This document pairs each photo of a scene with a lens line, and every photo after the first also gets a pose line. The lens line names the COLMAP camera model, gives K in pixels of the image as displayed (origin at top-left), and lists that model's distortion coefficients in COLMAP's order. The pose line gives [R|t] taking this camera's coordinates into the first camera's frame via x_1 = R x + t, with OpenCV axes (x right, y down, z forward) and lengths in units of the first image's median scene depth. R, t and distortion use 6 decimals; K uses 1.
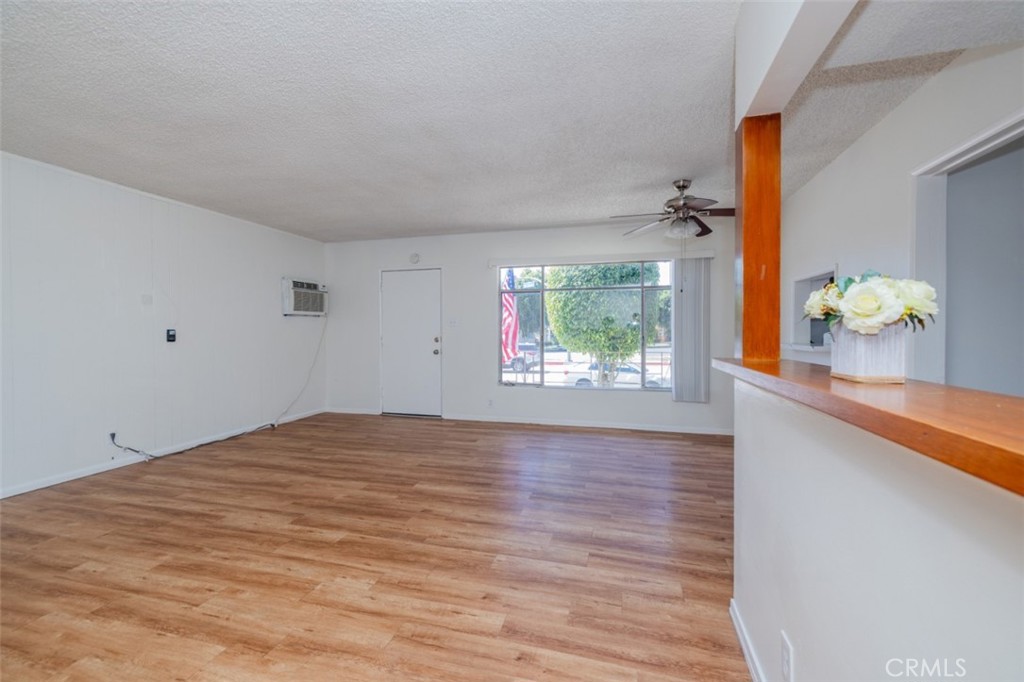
lens RADIAL K [[434.8, 0, 512.8], [0, 434.8, 339.4], [0, 0, 1]] dist [0.000982, 0.000008]
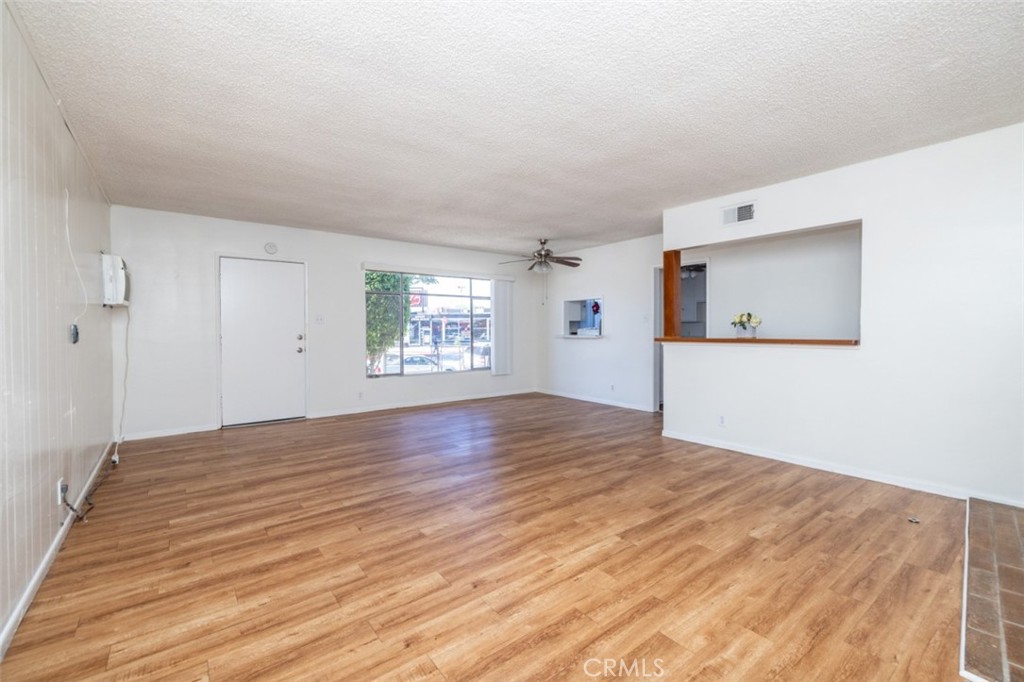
lens RADIAL K [[434.8, 0, 518.7], [0, 434.8, 334.4], [0, 0, 1]] dist [0.000982, 0.000008]
pose [[0.600910, -0.013348, 0.799205, -1.330307], [0.017167, 0.999845, 0.003791, -0.002580], [-0.799132, 0.011442, 0.601046, 0.076836]]
